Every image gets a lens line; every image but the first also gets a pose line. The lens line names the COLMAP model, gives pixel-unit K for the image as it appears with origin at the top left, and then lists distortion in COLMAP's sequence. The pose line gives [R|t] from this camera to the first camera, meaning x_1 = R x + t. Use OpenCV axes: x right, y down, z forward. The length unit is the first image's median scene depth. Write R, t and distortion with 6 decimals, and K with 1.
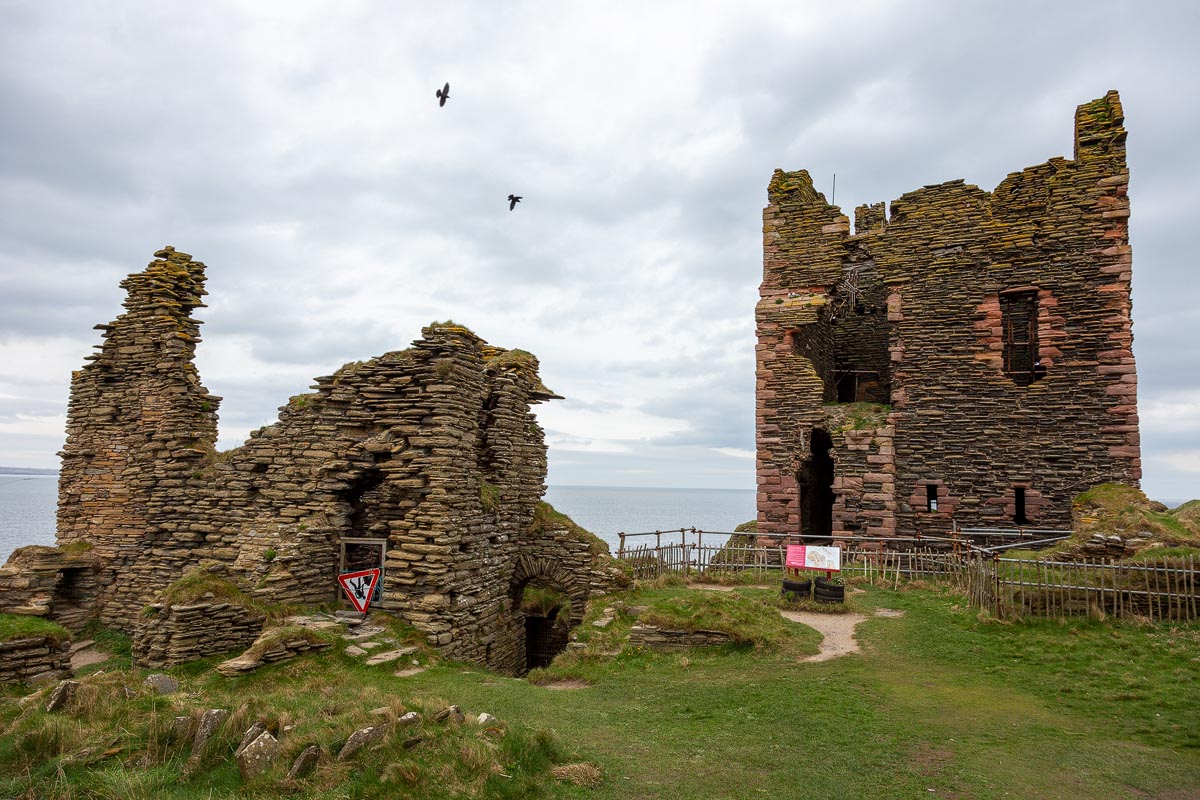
lens RADIAL K [[788.2, 0, 600.4], [0, 788.2, 399.8], [0, 0, 1]] dist [0.008874, -0.005275]
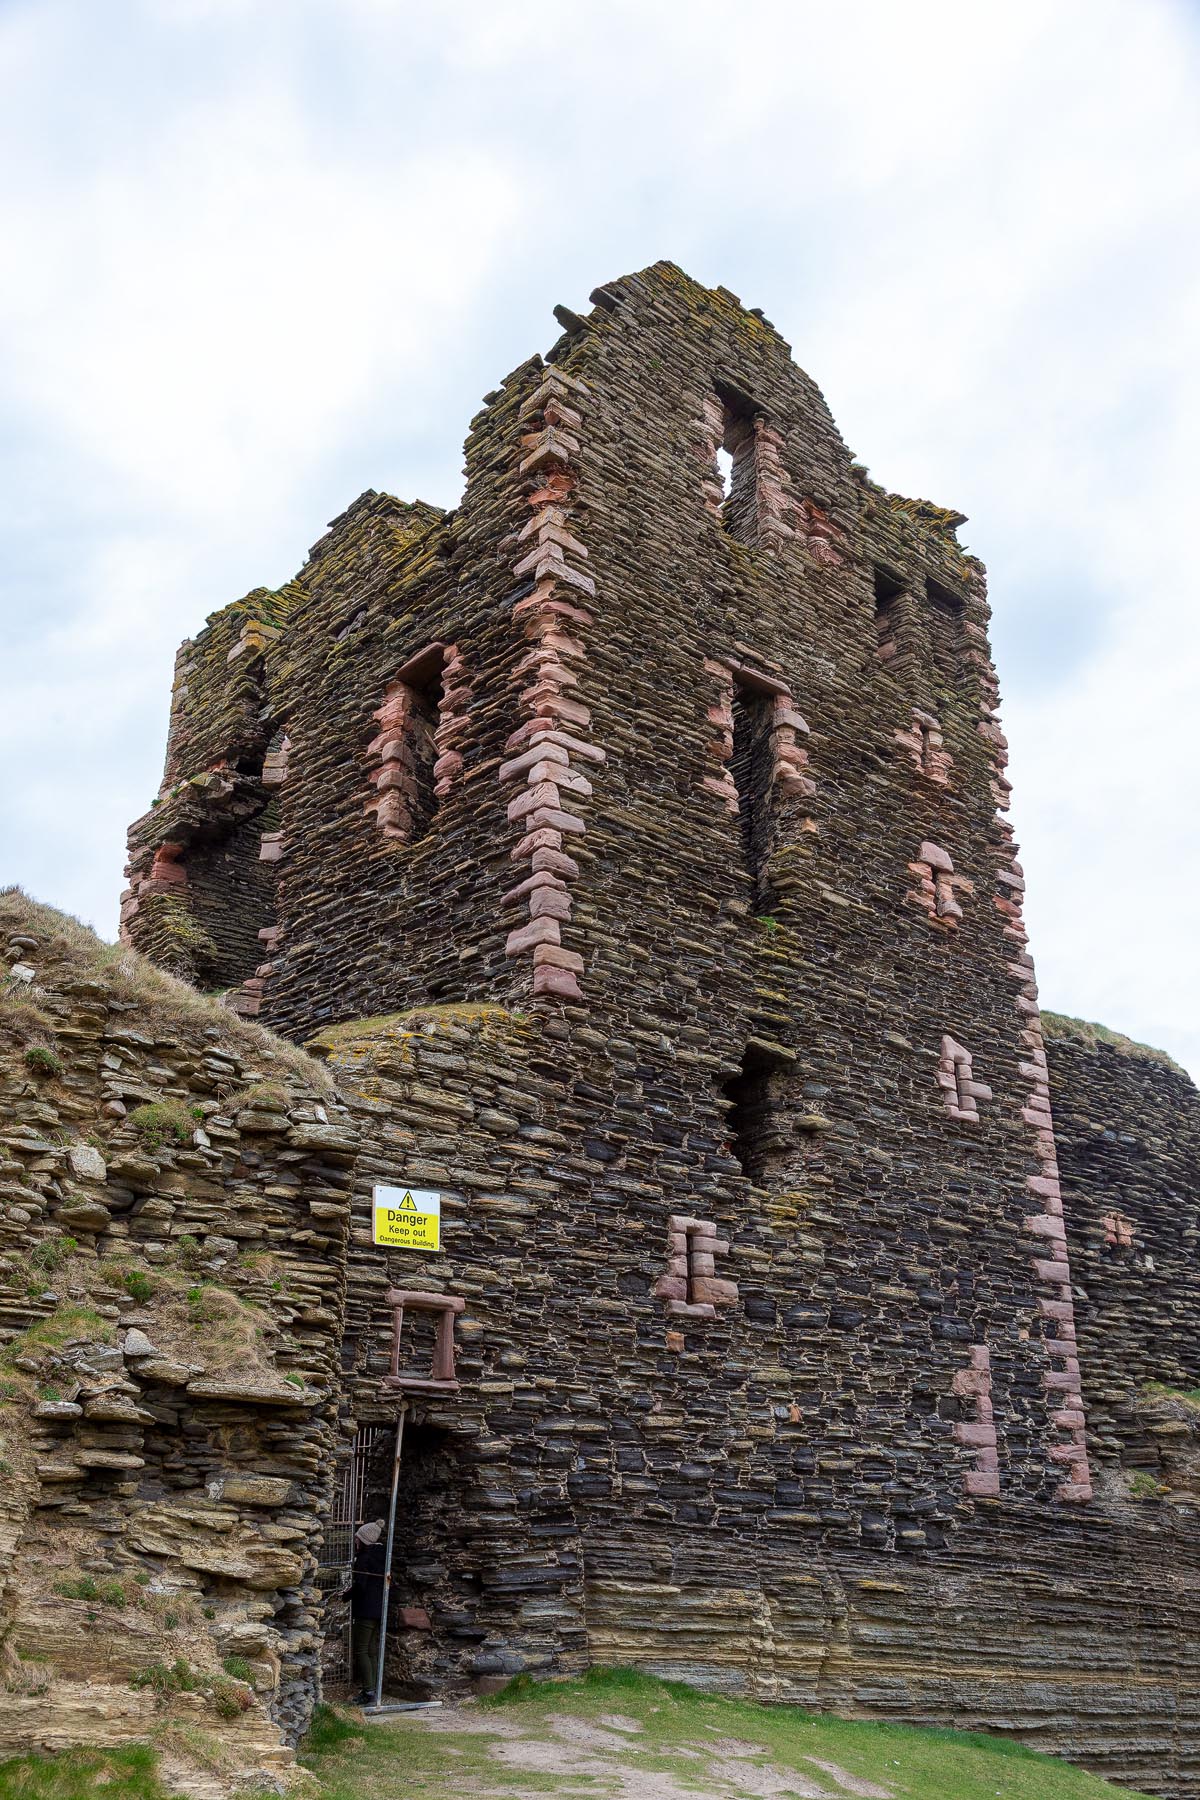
lens RADIAL K [[1522.4, 0, 611.5], [0, 1522.4, 929.5], [0, 0, 1]] dist [-0.028995, 0.021805]
pose [[0.949828, -0.134818, -0.282223, 0.896555], [0.053274, 0.958881, -0.278763, 0.277915], [0.308201, 0.249742, 0.917955, 0.261107]]
